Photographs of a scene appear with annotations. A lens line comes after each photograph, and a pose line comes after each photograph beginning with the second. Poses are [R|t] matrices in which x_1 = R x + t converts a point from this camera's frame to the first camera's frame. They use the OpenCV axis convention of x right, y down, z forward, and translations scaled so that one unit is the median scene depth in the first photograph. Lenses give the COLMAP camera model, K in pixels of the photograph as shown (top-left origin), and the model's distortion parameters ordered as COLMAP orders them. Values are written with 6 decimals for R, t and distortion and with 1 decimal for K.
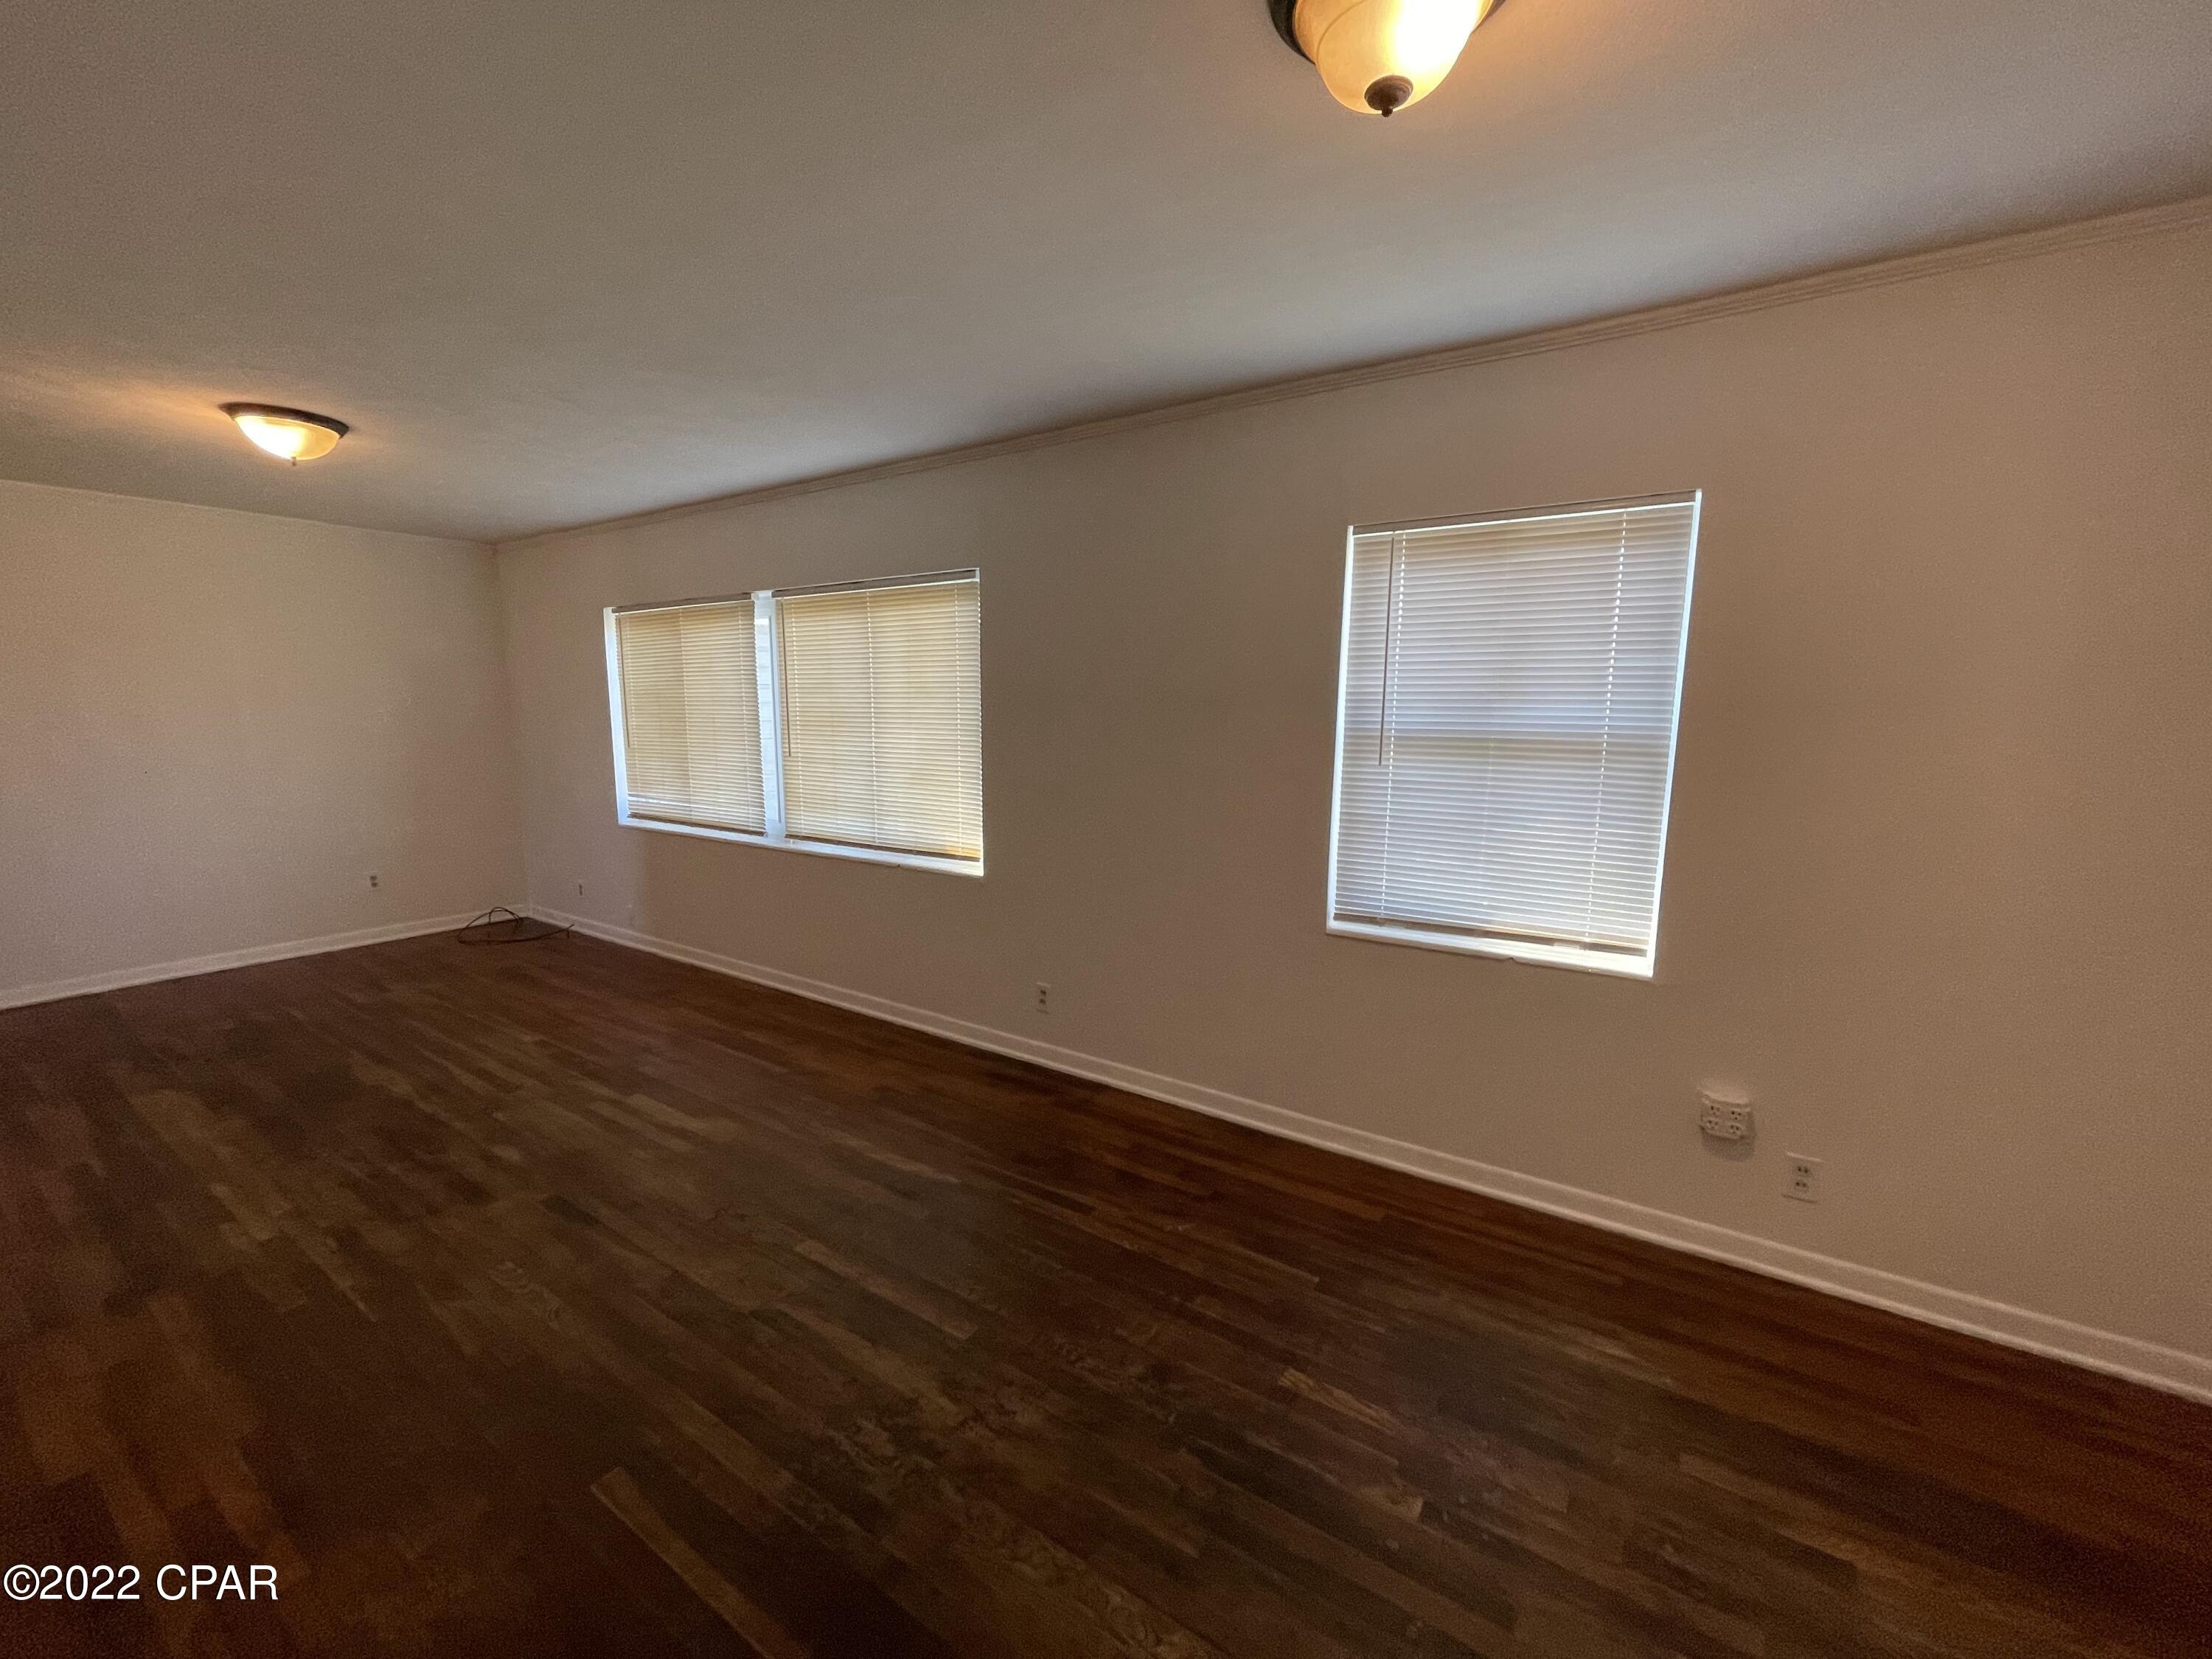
lens RADIAL K [[895.5, 0, 1100.7], [0, 895.5, 844.6], [0, 0, 1]] dist [0.001442, 0.000659]
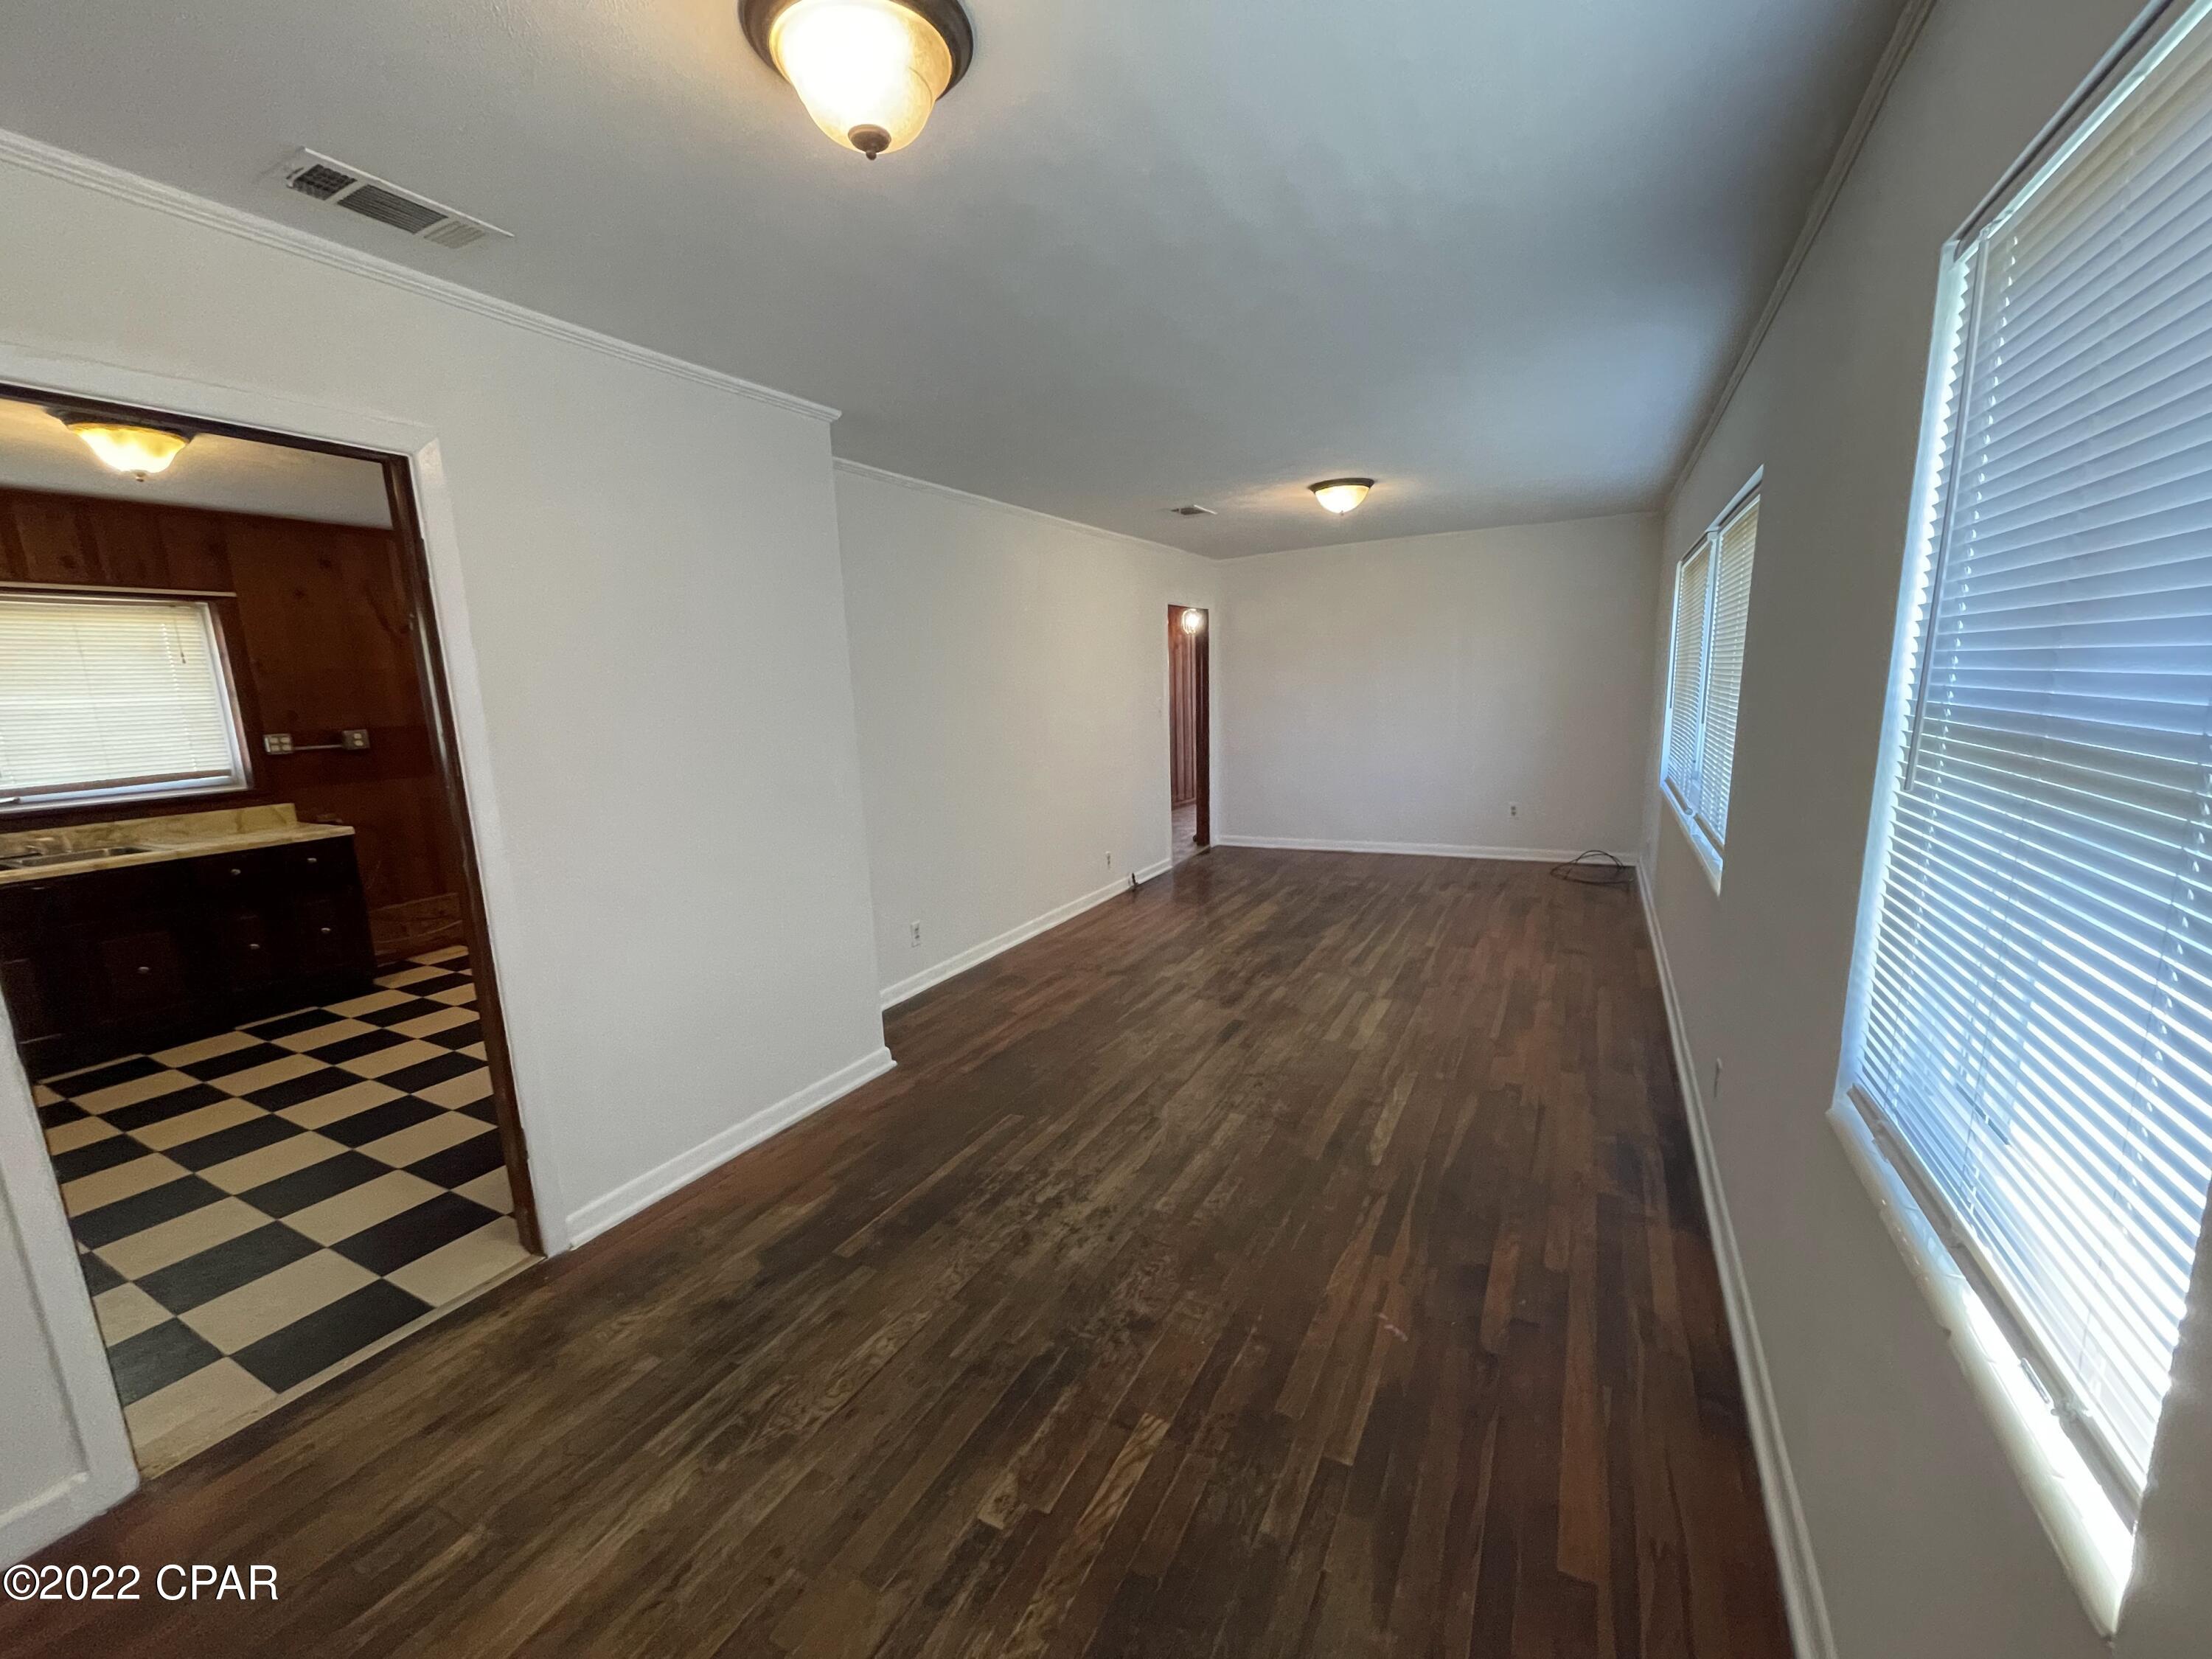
lens RADIAL K [[889.5, 0, 1102.7], [0, 889.5, 845.4], [0, 0, 1]] dist [-0.000519, -0.000440]
pose [[0.111816, 0.171461, -0.978825, 0.700211], [-0.115963, 0.980524, 0.158512, -0.084267], [0.986940, 0.095783, 0.129521, 0.547487]]
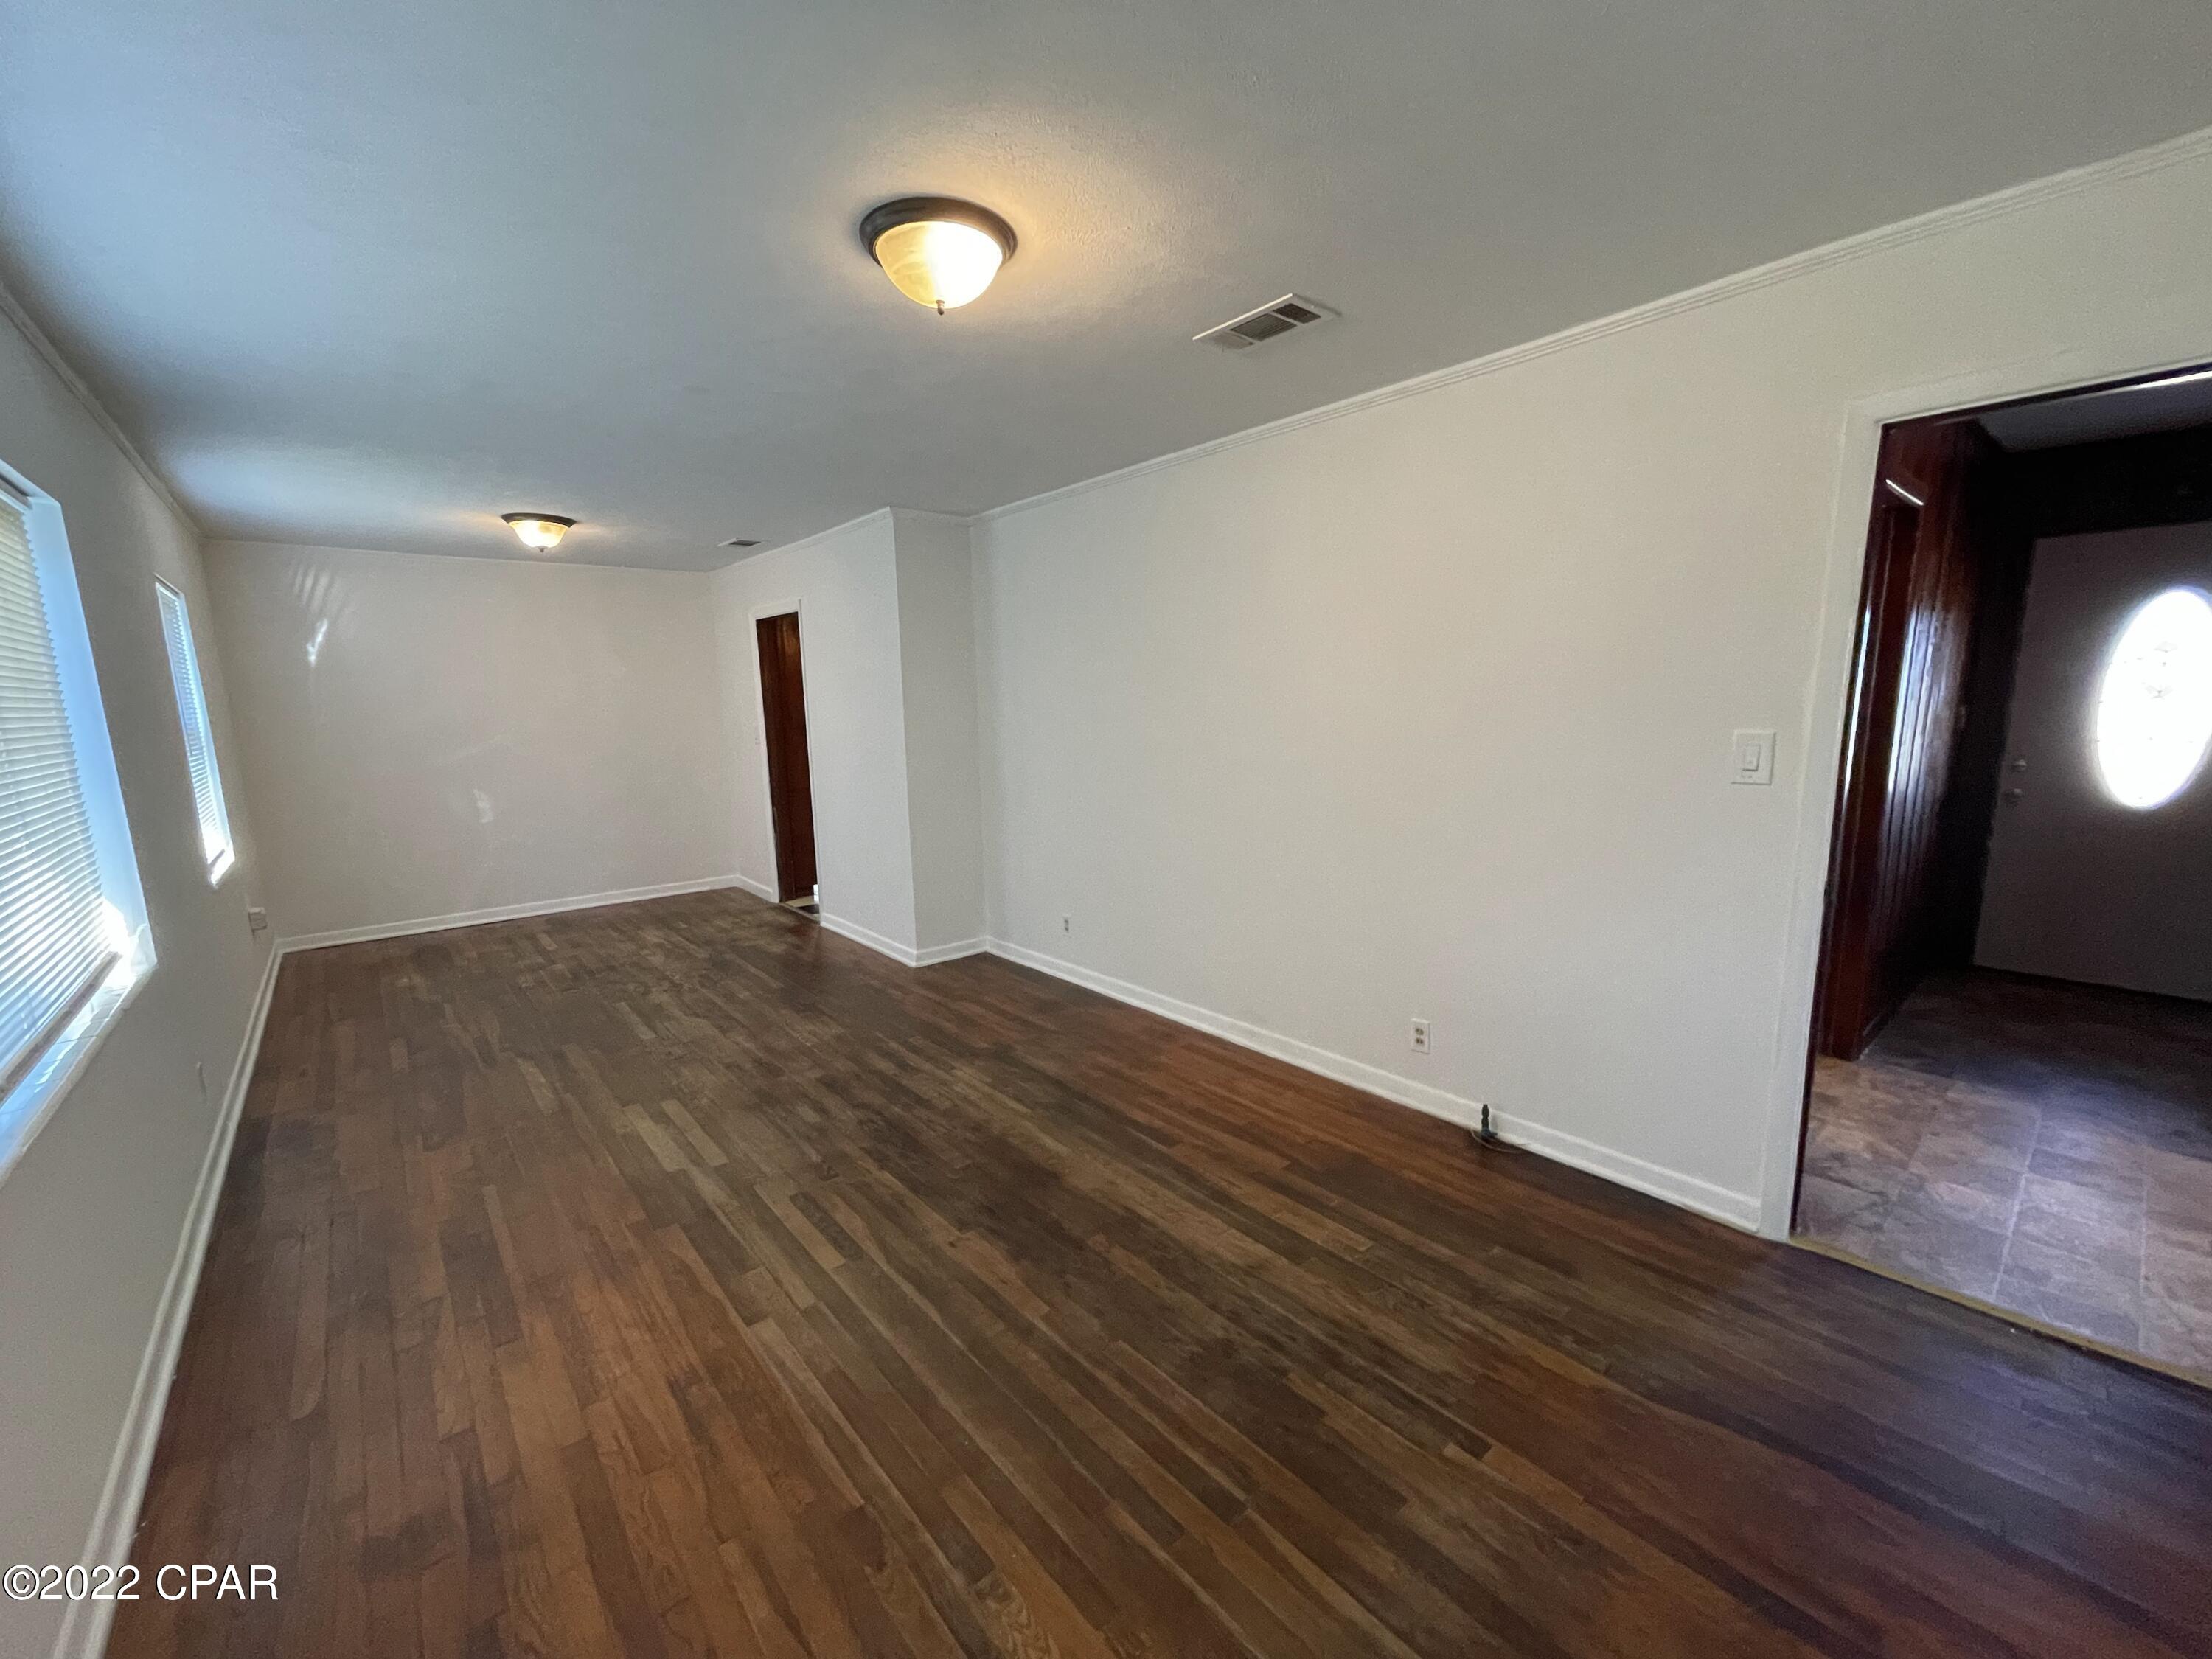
lens RADIAL K [[901.1, 0, 1113.1], [0, 901.1, 838.7], [0, 0, 1]] dist [0.001133, 0.000435]
pose [[-0.965859, -0.022993, 0.258045, -1.381727], [0.058155, 0.951390, 0.302447, -0.306807], [-0.252455, 0.307128, -0.917572, 1.930546]]
